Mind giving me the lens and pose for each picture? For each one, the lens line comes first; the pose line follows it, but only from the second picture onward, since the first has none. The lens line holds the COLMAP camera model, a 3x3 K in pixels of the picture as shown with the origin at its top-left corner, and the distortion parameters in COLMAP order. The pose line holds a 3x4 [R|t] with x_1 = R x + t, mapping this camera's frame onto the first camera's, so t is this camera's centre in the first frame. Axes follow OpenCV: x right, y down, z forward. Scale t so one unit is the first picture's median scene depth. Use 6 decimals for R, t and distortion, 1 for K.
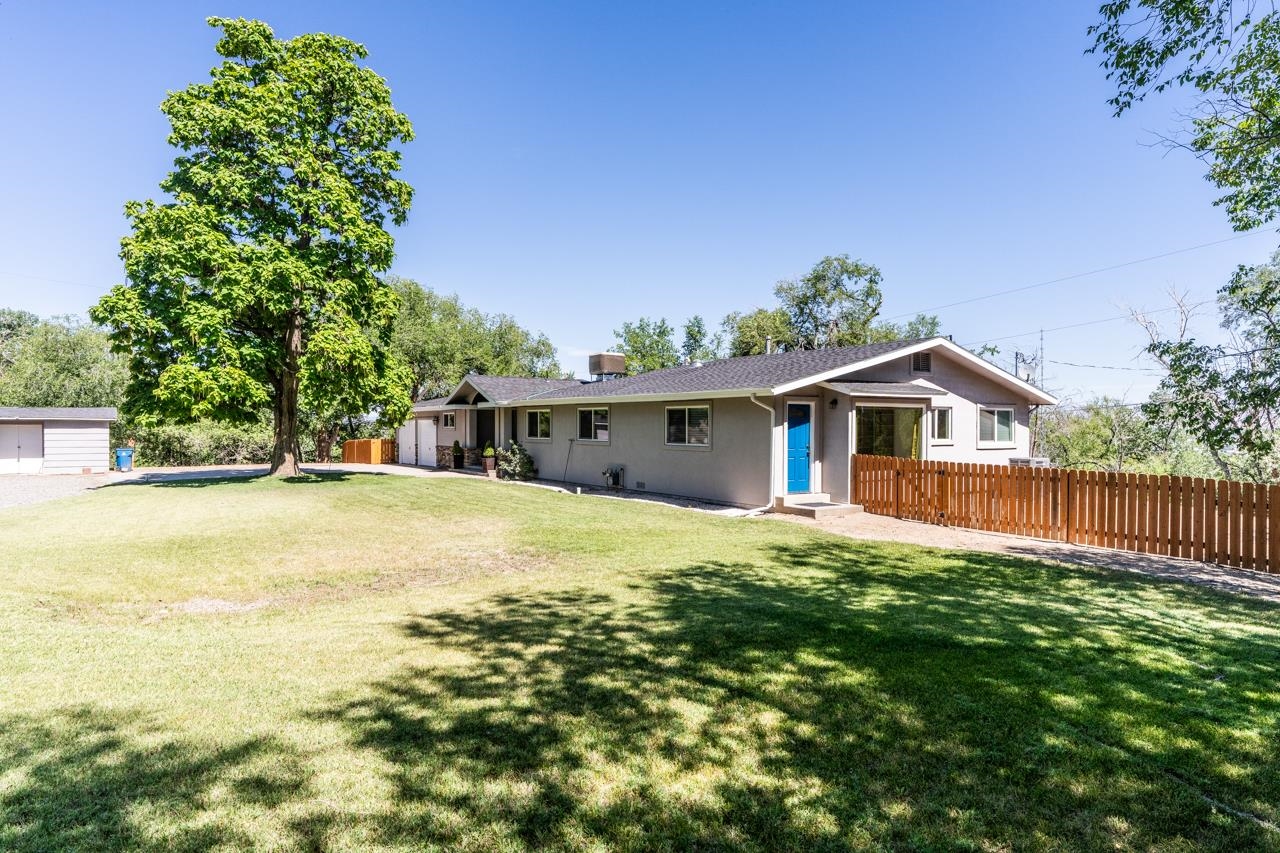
lens RADIAL K [[769.2, 0, 639.9], [0, 769.2, 429.9], [0, 0, 1]] dist [0.007562, 0.001073]
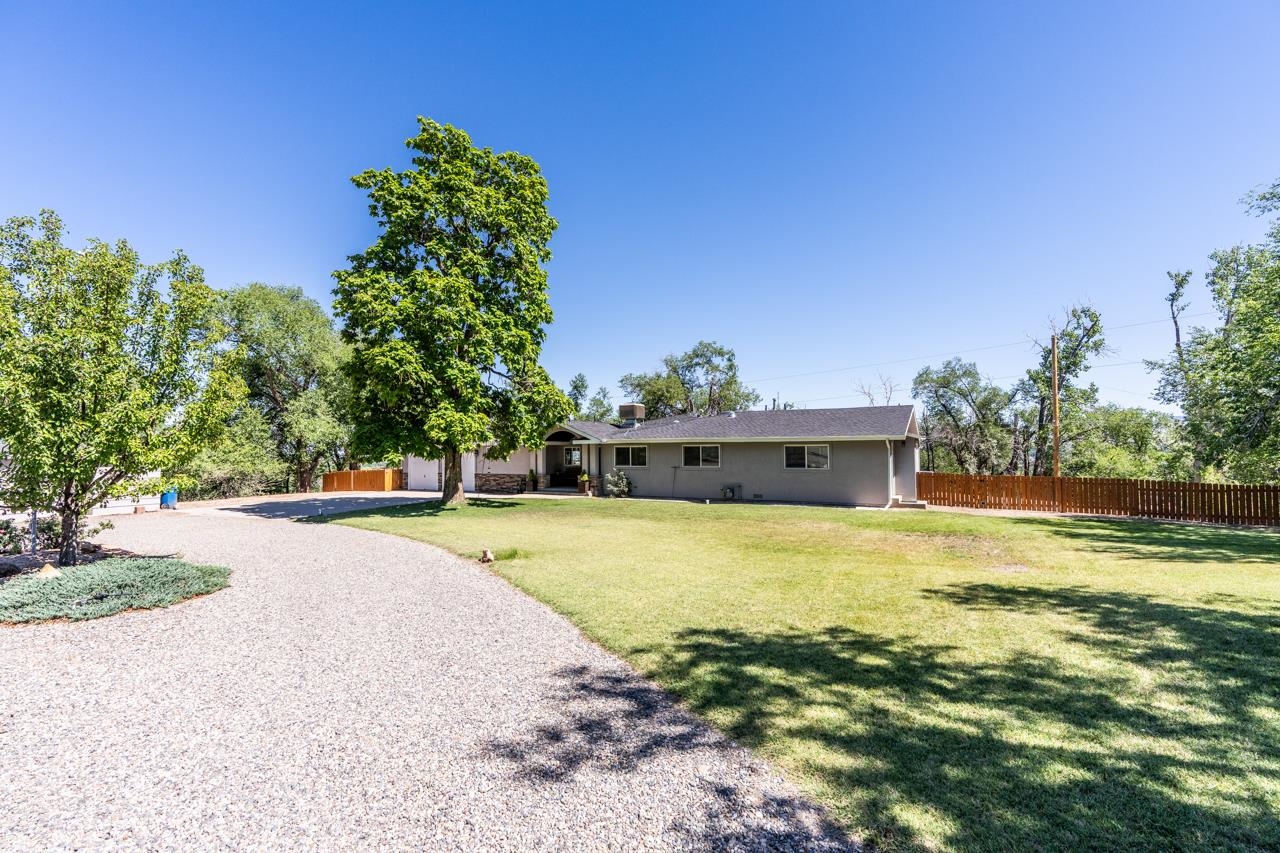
lens RADIAL K [[593.9, 0, 640.1], [0, 593.9, 423.8], [0, 0, 1]] dist [0.001431, 0.000132]
pose [[0.888649, 0.012274, 0.458424, -0.614218], [0.011203, 0.998762, -0.048458, -0.013550], [-0.458451, 0.048198, 0.887412, 0.045828]]
